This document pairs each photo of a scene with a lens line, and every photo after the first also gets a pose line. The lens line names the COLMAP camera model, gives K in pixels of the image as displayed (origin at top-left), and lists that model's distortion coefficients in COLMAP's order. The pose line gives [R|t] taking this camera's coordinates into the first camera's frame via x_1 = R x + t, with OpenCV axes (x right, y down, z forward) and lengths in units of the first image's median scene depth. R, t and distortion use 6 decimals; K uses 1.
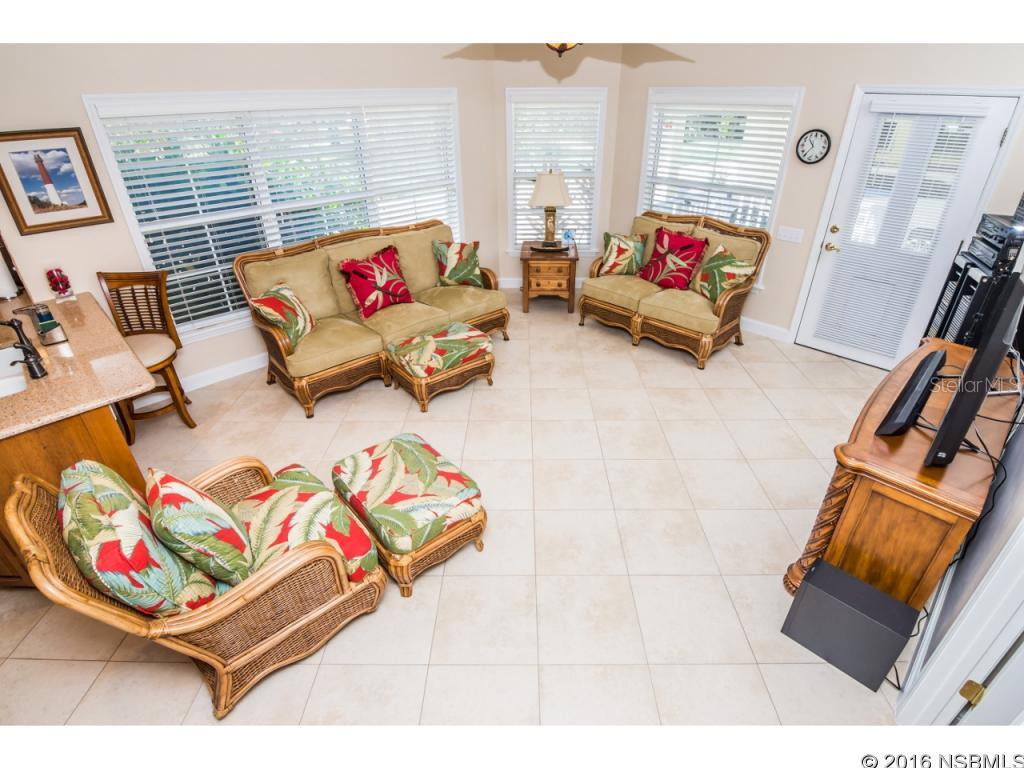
lens RADIAL K [[515.1, 0, 513.2], [0, 515.1, 387.7], [0, 0, 1]] dist [-0.013704, -0.006363]
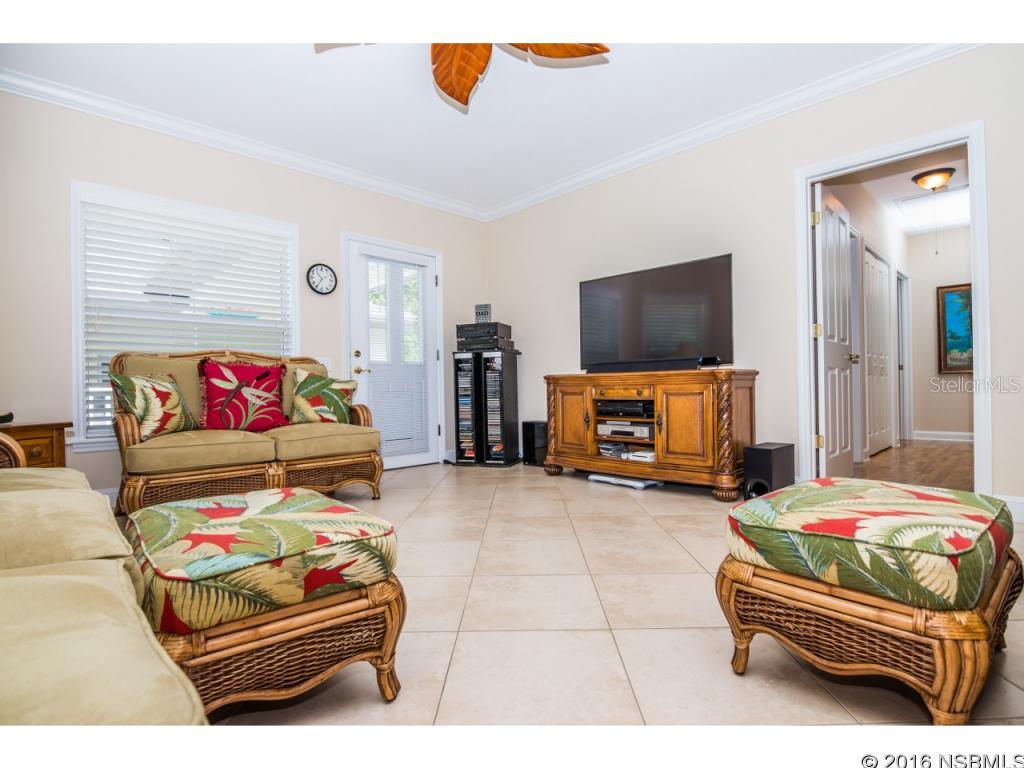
lens RADIAL K [[515.1, 0, 508.1], [0, 515.1, 389.4], [0, 0, 1]] dist [-0.013704, -0.006363]
pose [[0.029774, 0.007266, 0.999530, -0.390058], [0.519456, 0.854222, -0.021684, -0.056478], [-0.853978, 0.519858, 0.021659, 0.686887]]
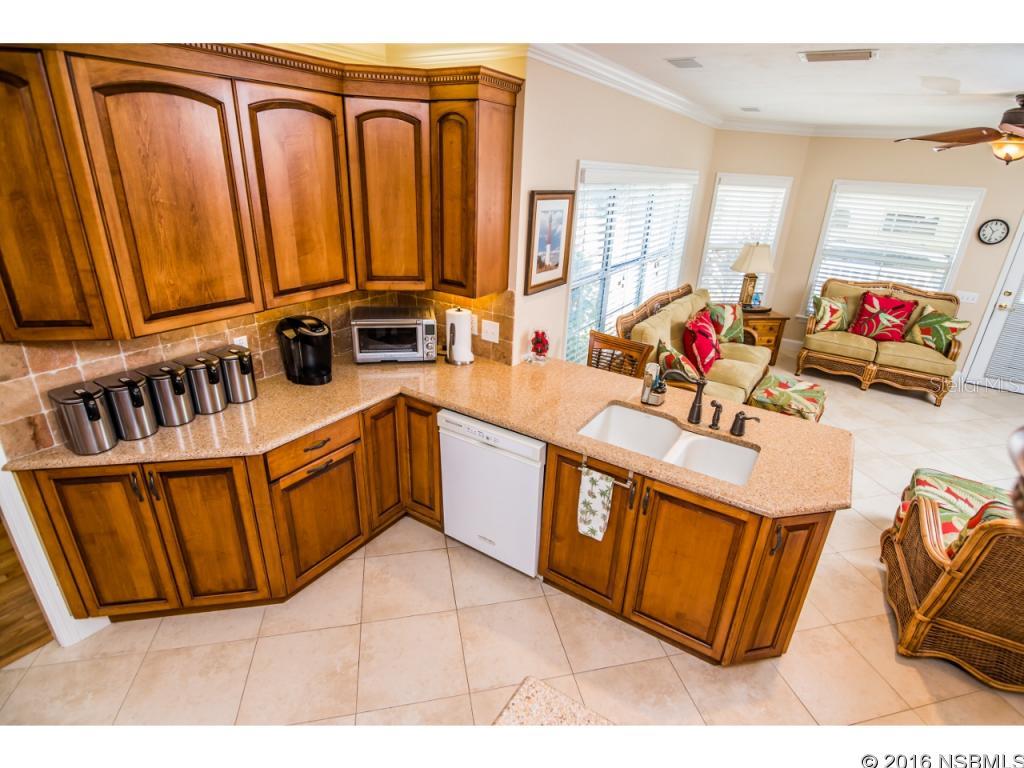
lens RADIAL K [[515.1, 0, 516.9], [0, 515.1, 389.7], [0, 0, 1]] dist [-0.013704, -0.006363]
pose [[0.972606, -0.044524, 0.228156, -0.815020], [0.070539, 0.991736, -0.107165, -0.015581], [-0.221499, 0.120323, 0.967709, 0.057426]]
